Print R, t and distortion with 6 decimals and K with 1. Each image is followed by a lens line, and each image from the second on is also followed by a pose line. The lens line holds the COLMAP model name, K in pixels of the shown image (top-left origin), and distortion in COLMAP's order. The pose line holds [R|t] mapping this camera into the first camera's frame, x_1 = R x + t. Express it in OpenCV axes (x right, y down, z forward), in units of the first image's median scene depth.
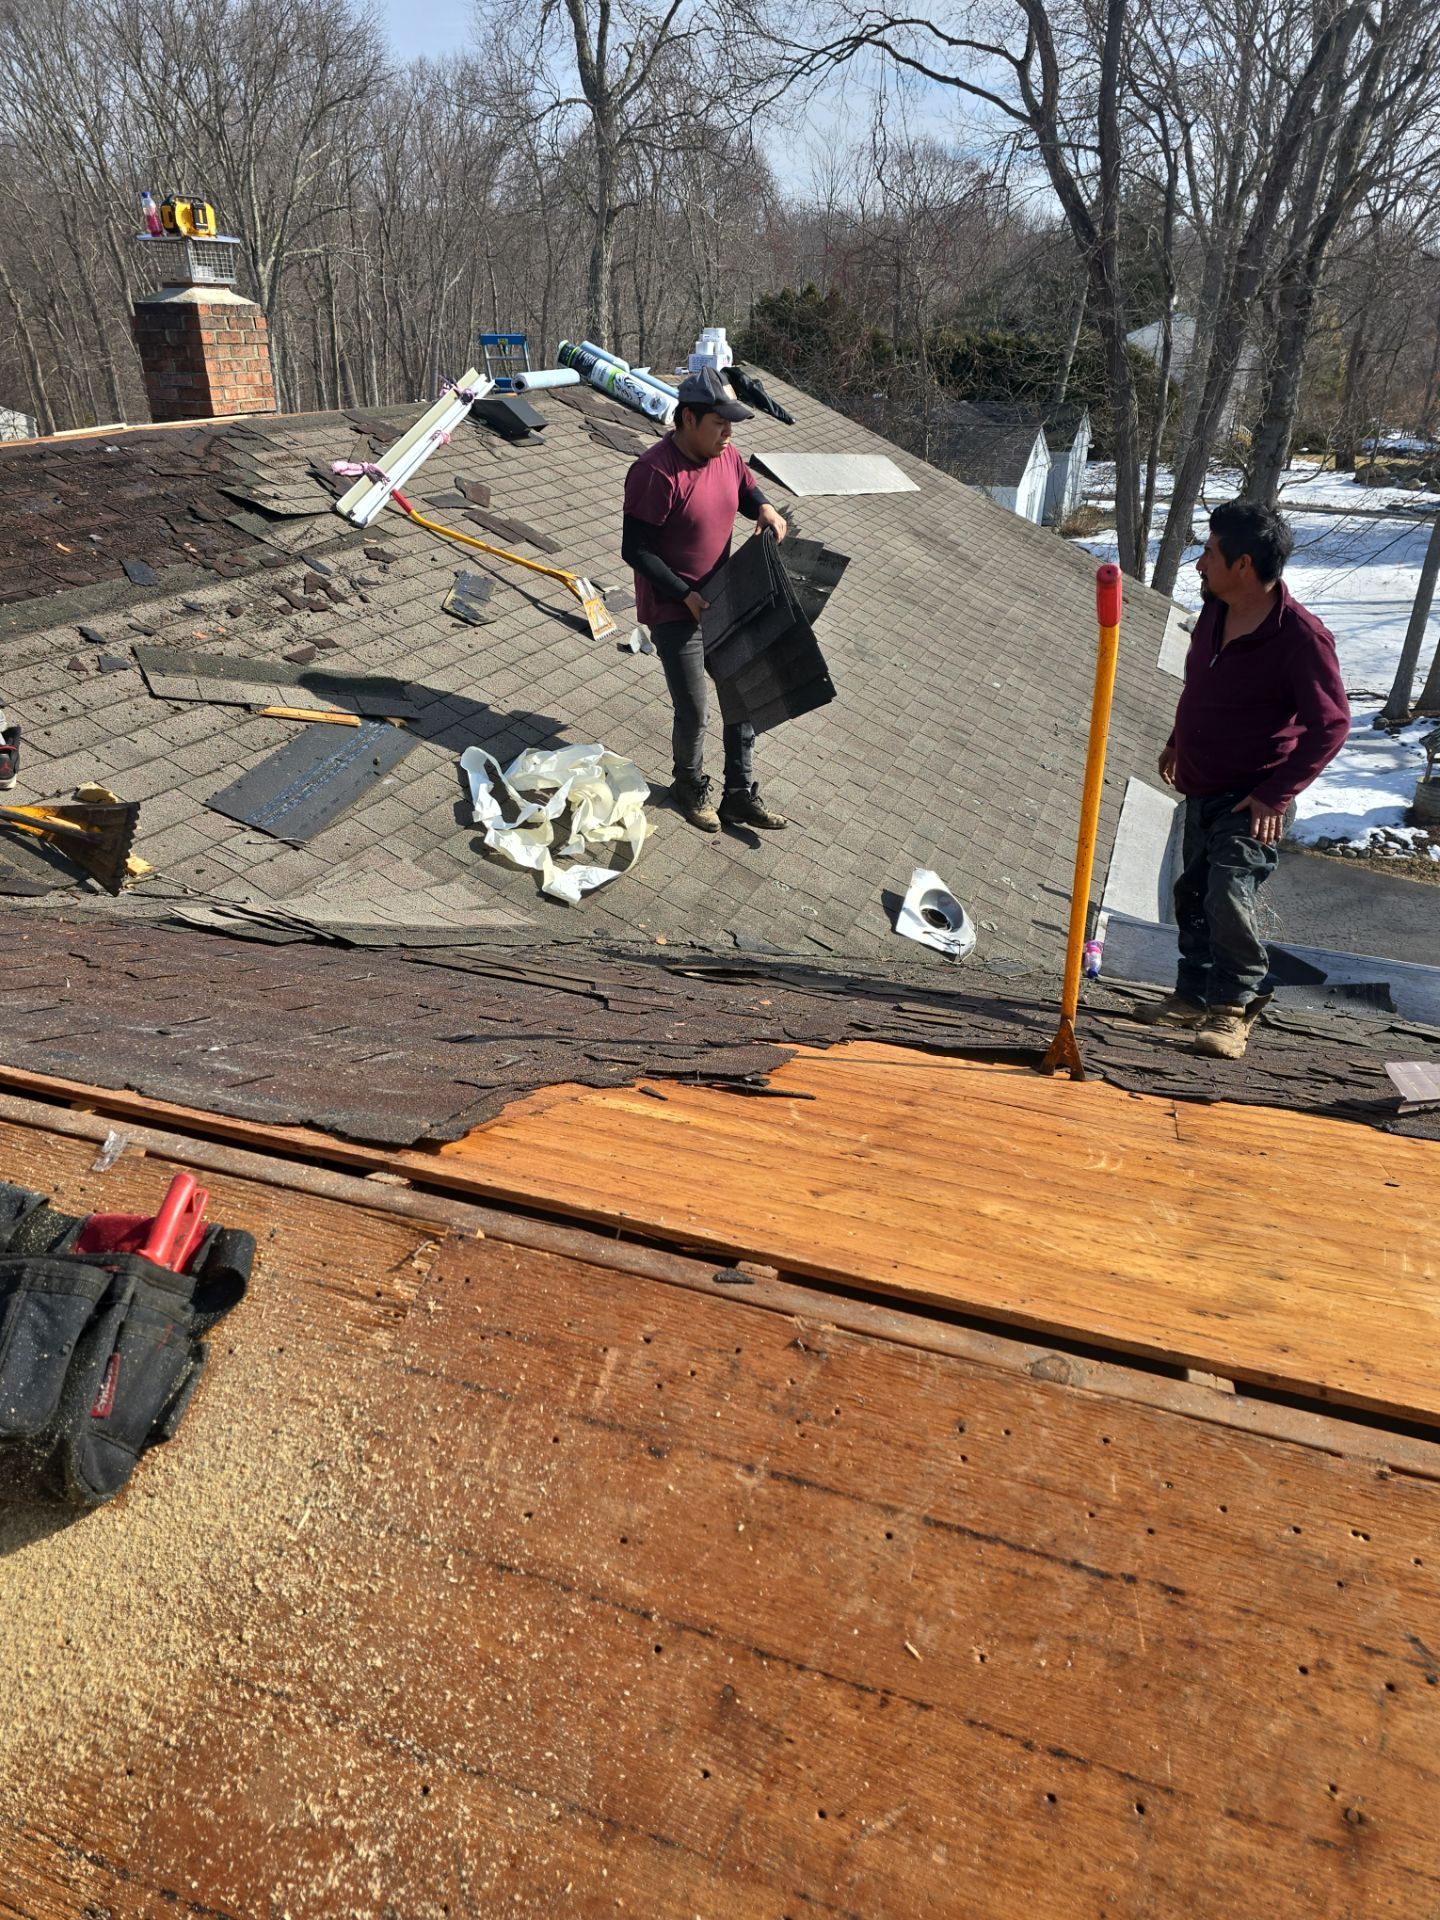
lens RADIAL K [[1399.6, 0, 676.1], [0, 1399.6, 974.6], [0, 0, 1]] dist [0.064963, -0.051957]
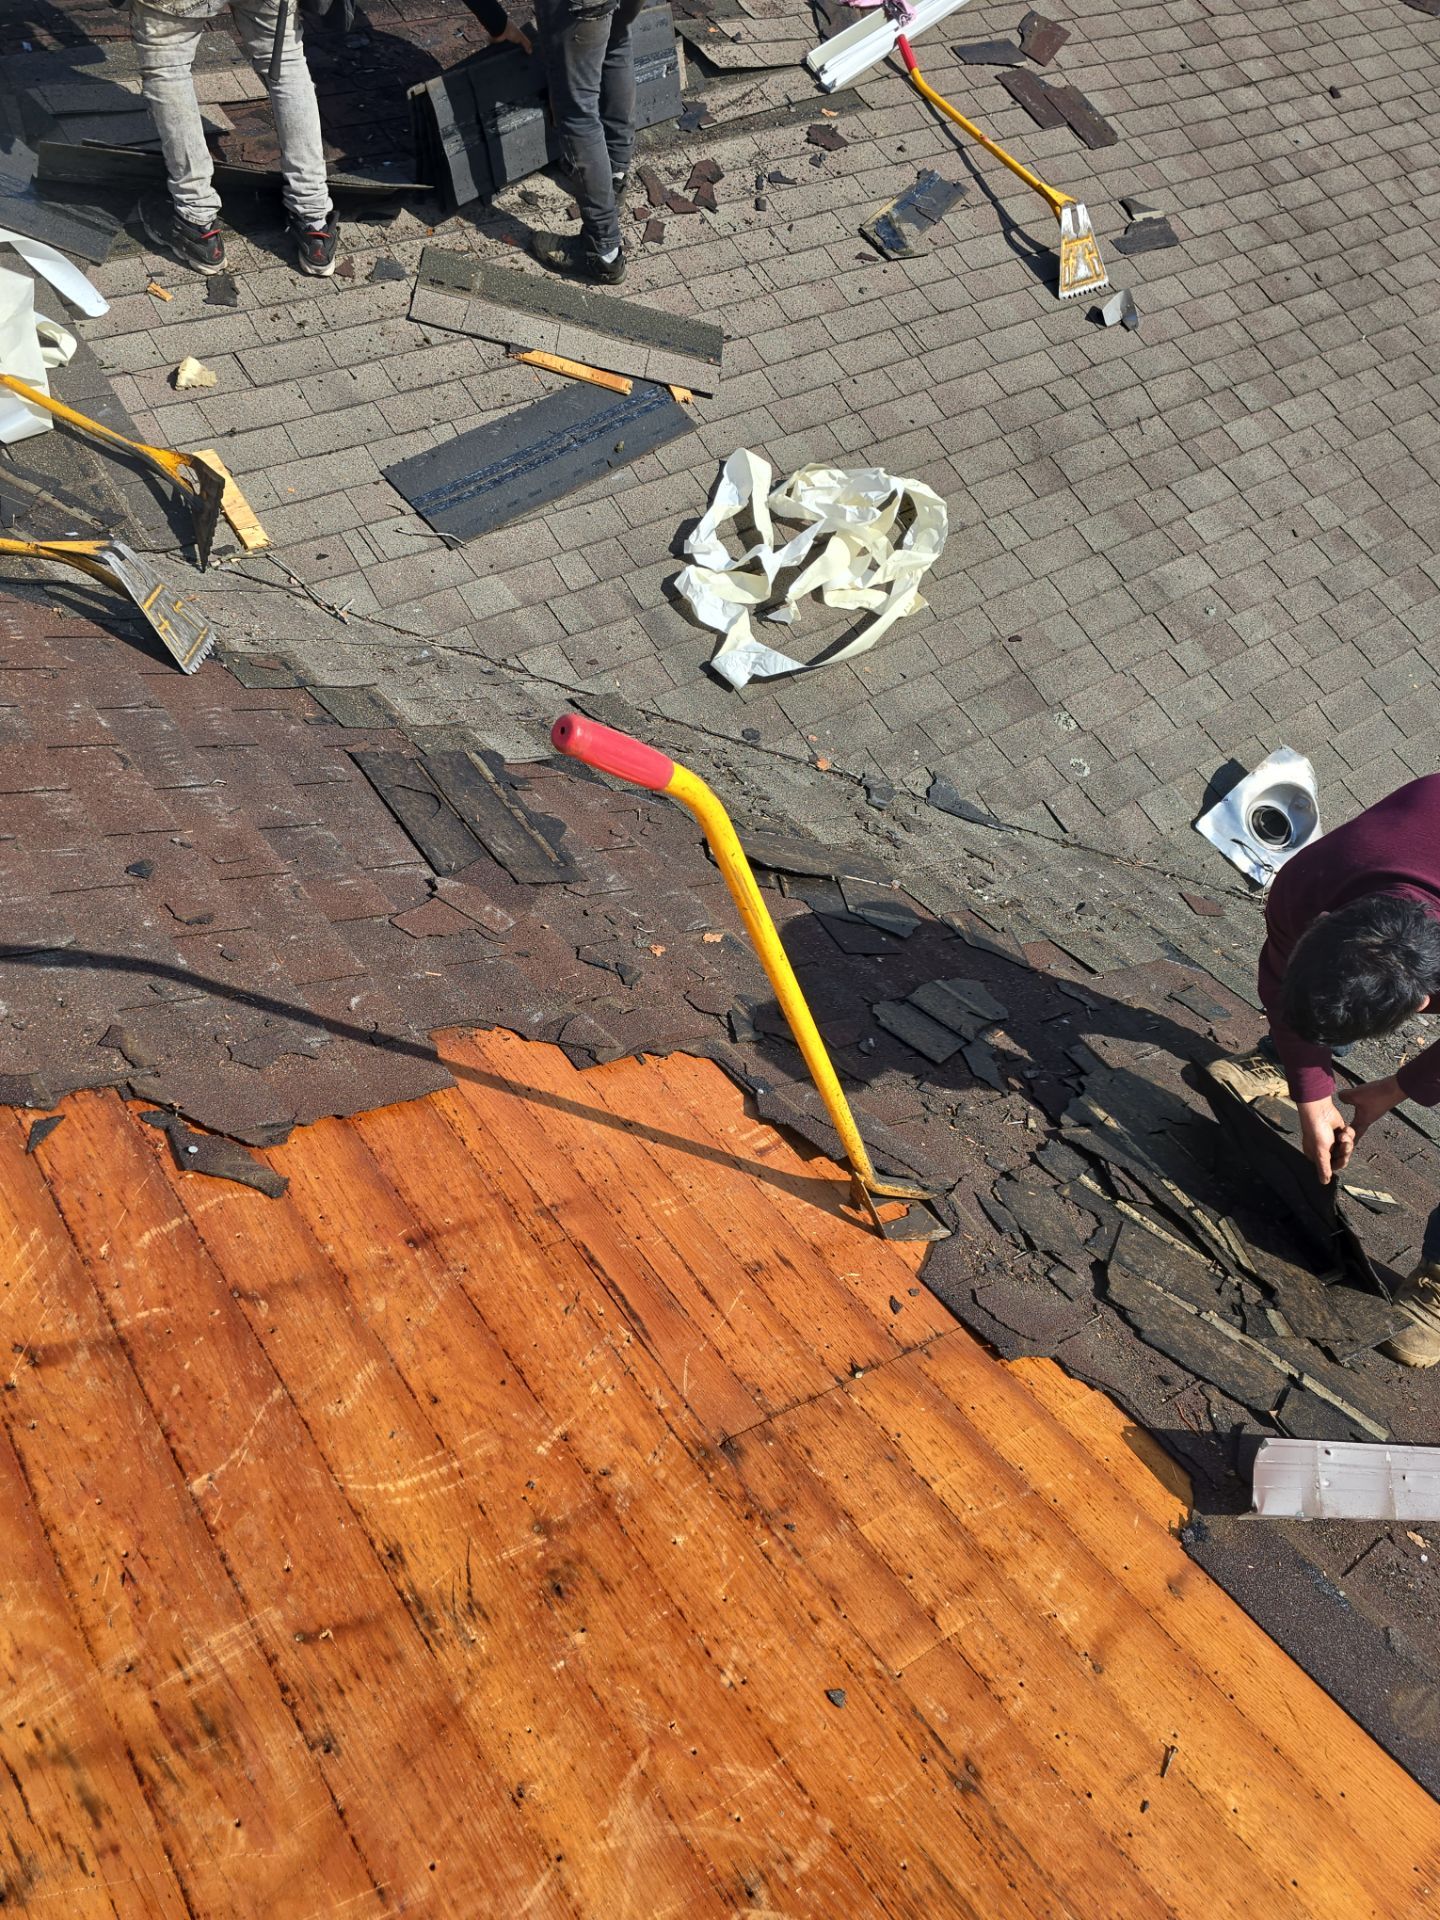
lens RADIAL K [[1399.6, 0, 676.1], [0, 1399.6, 974.6], [0, 0, 1]] dist [0.064963, -0.051957]
pose [[0.829738, 0.383346, -0.405685, 0.261463], [-0.235030, 0.899221, 0.369003, -0.171690], [0.506256, -0.210828, 0.836215, 0.214215]]
